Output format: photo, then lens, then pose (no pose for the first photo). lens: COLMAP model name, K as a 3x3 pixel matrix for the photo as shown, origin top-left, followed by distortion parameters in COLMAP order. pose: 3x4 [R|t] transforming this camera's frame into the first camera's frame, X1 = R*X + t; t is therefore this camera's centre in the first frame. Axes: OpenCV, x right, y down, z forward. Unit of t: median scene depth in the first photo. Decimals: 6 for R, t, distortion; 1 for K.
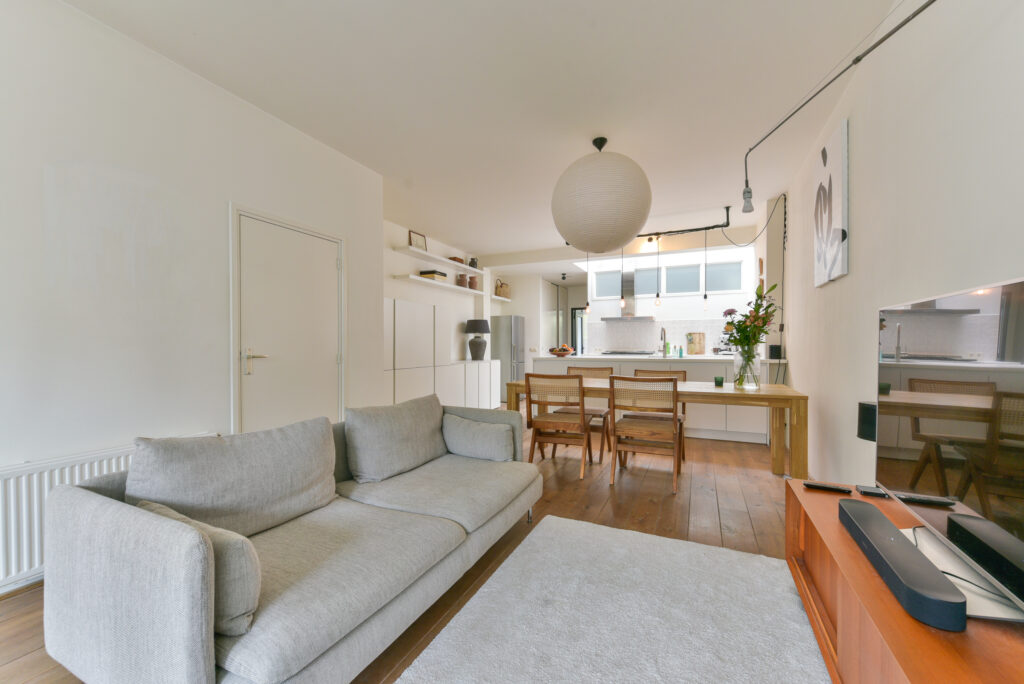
lens RADIAL K [[406.3, 0, 511.6], [0, 406.3, 348.4], [0, 0, 1]] dist [0.006314, -0.000026]
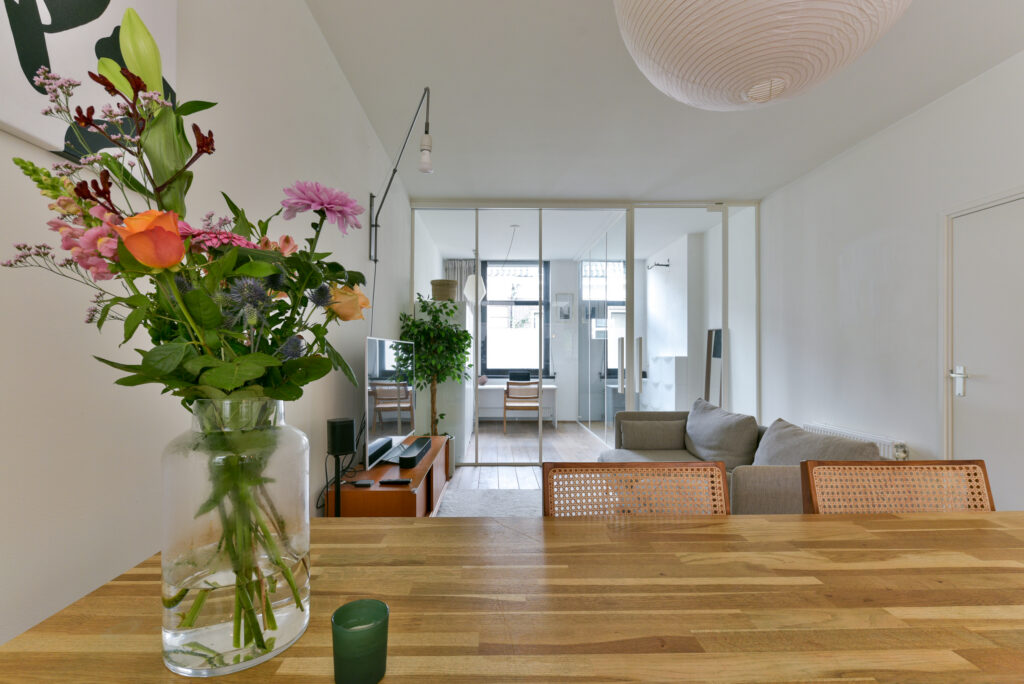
lens RADIAL K [[454.8, 0, 498.2], [0, 454.8, 354.6], [0, 0, 1]] dist [0.001861, 0.000256]
pose [[-0.901713, 0.000902, -0.432335, 0.301957], [-0.003612, 0.999947, 0.009620, -0.015238], [0.432321, 0.010236, -0.901662, 0.656633]]
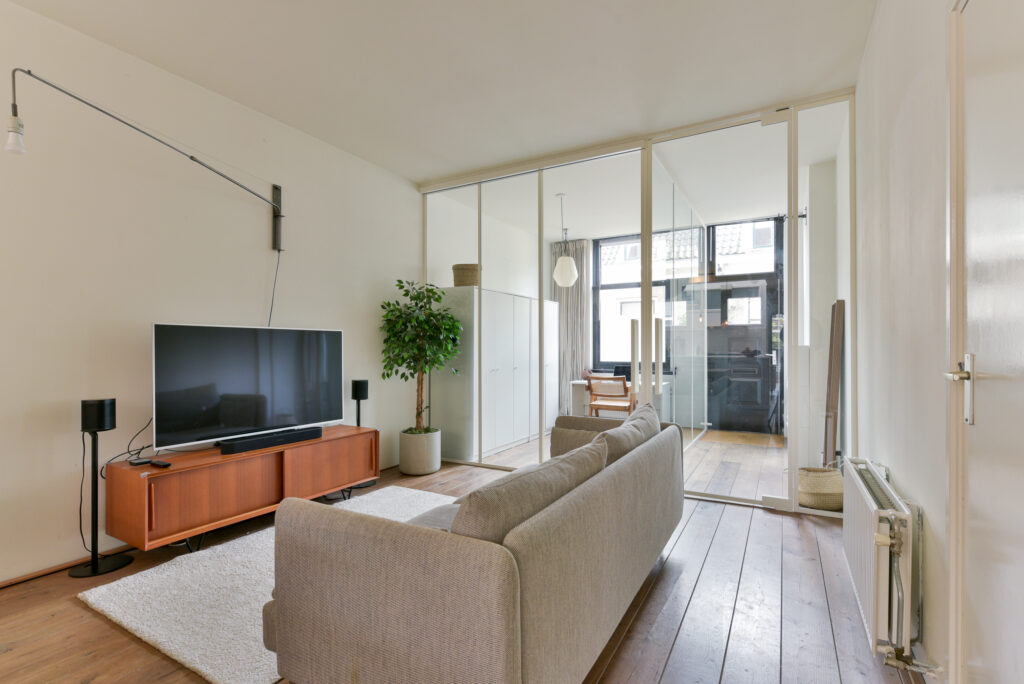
lens RADIAL K [[464.2, 0, 531.6], [0, 464.2, 349.6], [0, 0, 1]] dist [-0.001231, -0.000191]
pose [[-0.998193, 0.001492, 0.060074, -0.121972], [0.002120, 0.999944, 0.010395, -0.005726], [-0.060056, 0.010503, -0.998140, 0.651890]]
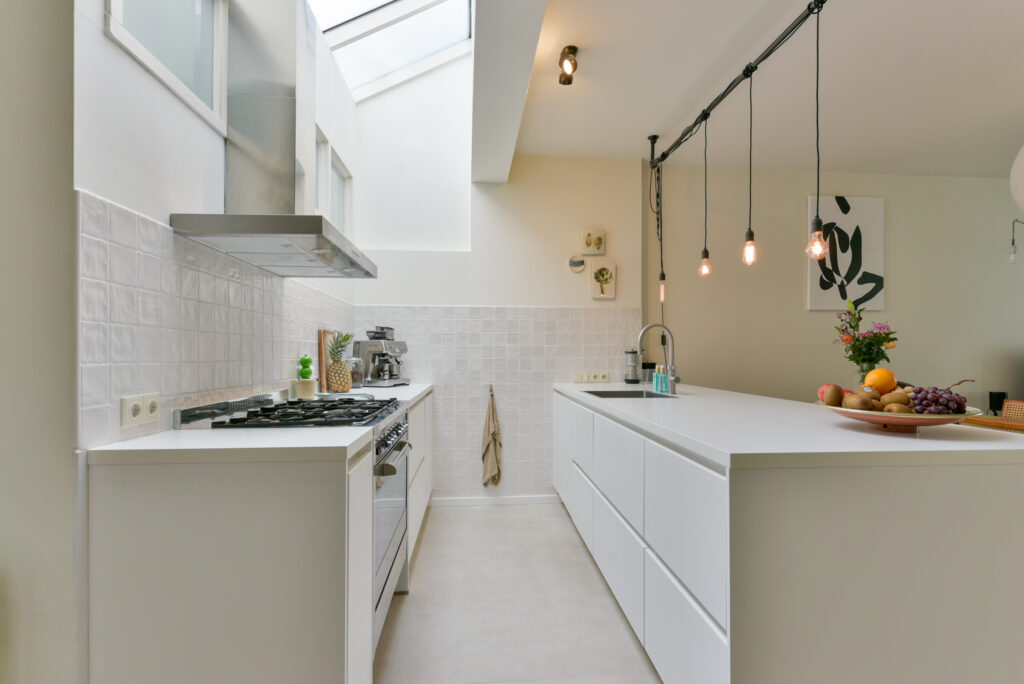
lens RADIAL K [[482.9, 0, 515.3], [0, 482.9, 346.4], [0, 0, 1]] dist [-0.000226, -0.000063]
pose [[-0.499420, 0.013822, 0.866250, 0.010609], [0.006475, 0.999904, -0.012222, -0.020847], [-0.866336, -0.000495, -0.499462, 1.214183]]
